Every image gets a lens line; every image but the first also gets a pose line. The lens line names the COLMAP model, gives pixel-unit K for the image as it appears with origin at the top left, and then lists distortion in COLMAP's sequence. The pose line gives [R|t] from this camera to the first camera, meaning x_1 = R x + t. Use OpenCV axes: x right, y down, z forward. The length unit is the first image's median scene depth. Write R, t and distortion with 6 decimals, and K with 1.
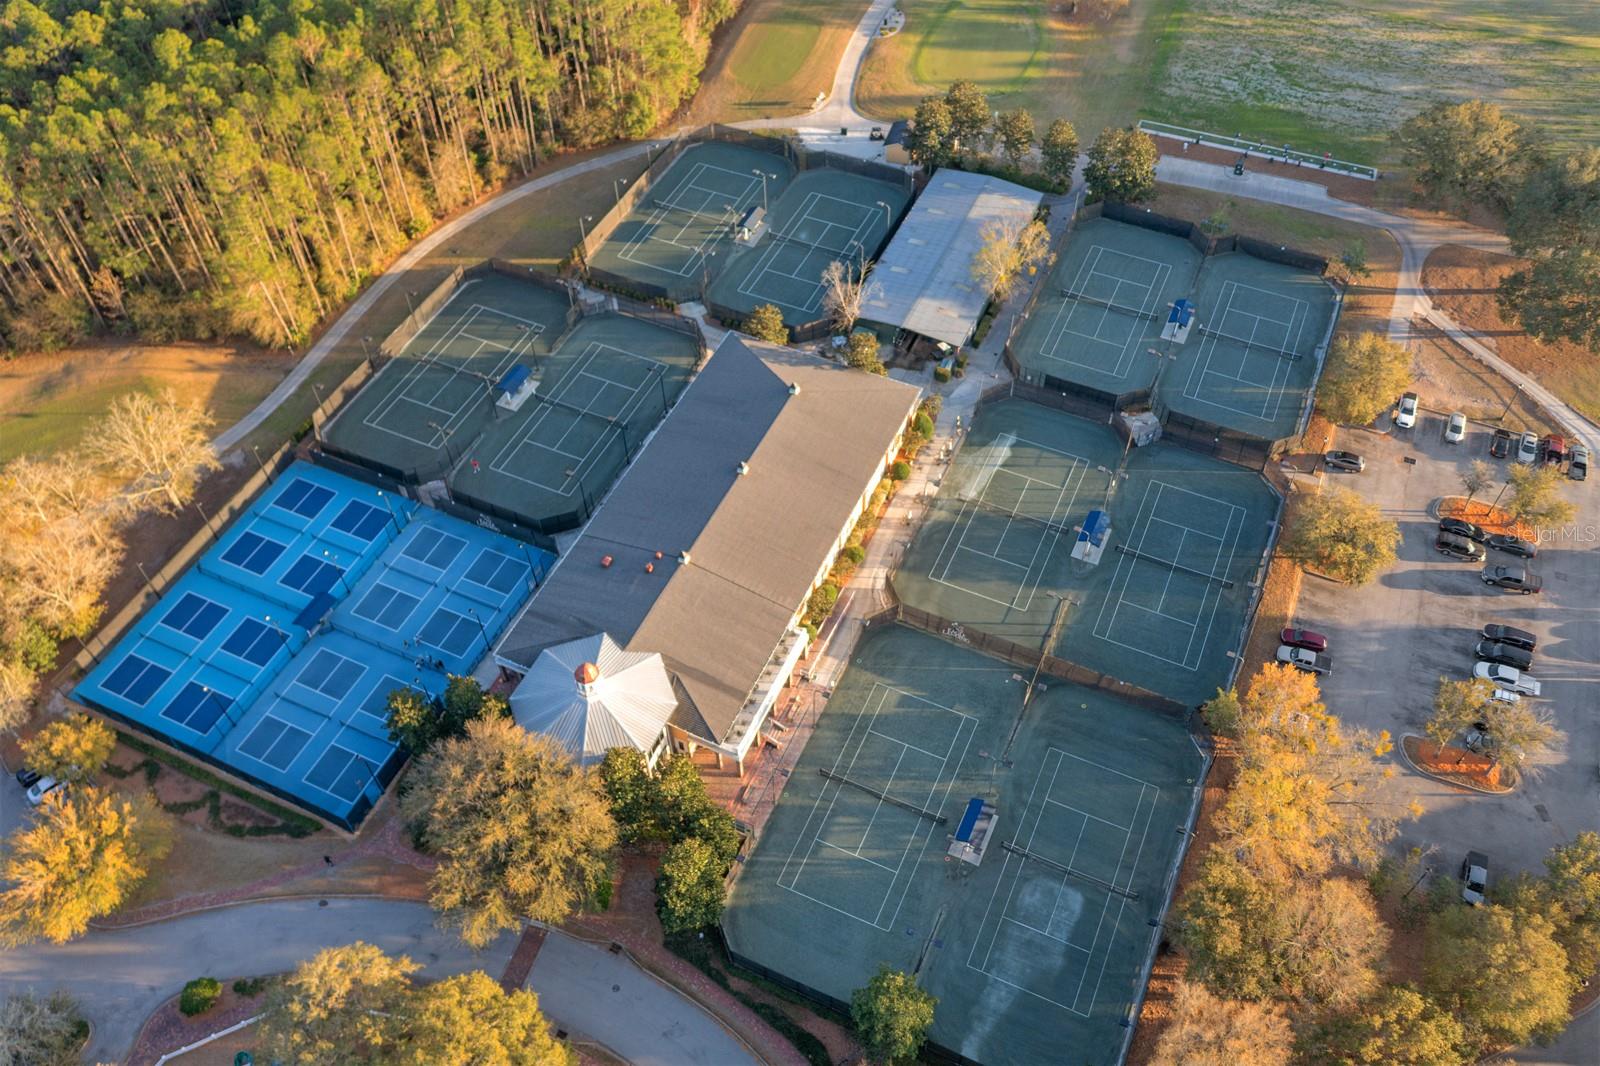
lens RADIAL K [[1256.7, 0, 800.0], [0, 1256.7, 533.0], [0, 0, 1]] dist [-0.007386, -0.006283]
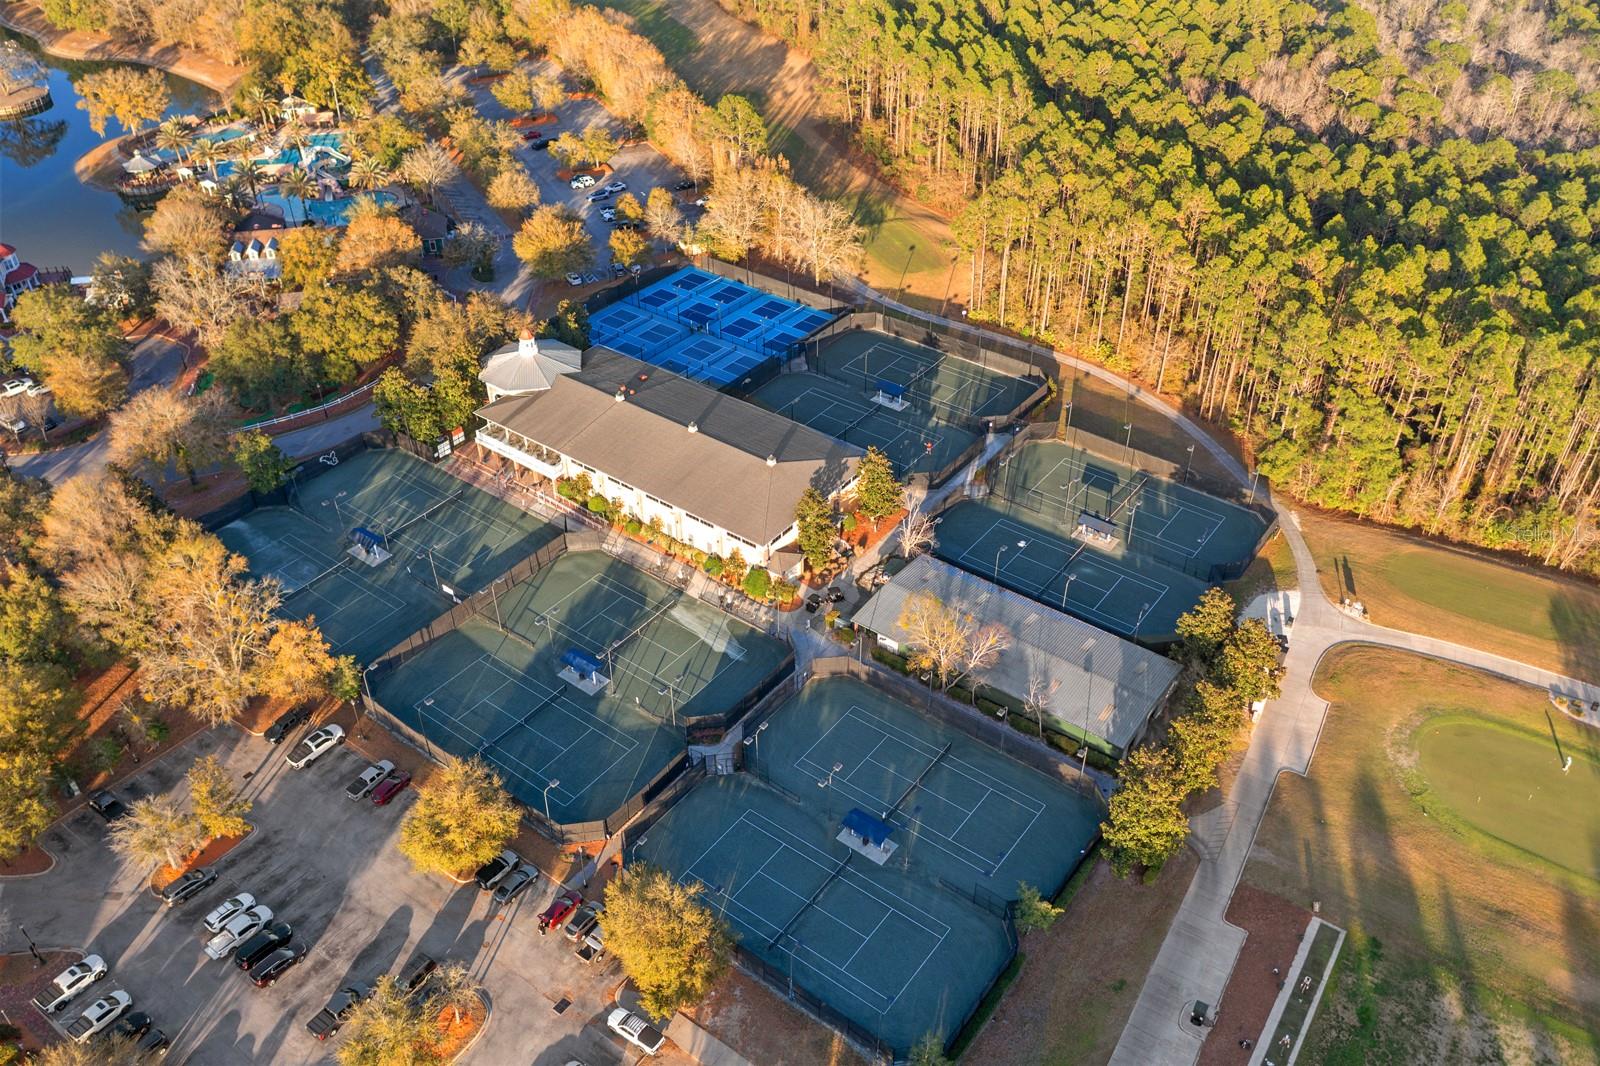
lens RADIAL K [[1256.7, 0, 800.0], [0, 1256.7, 533.0], [0, 0, 1]] dist [-0.007386, -0.006283]
pose [[-0.205312, 0.596452, -0.775946, 0.836843], [-0.762571, 0.399466, 0.508833, -0.630171], [0.613459, 0.696184, 0.372822, 0.597125]]
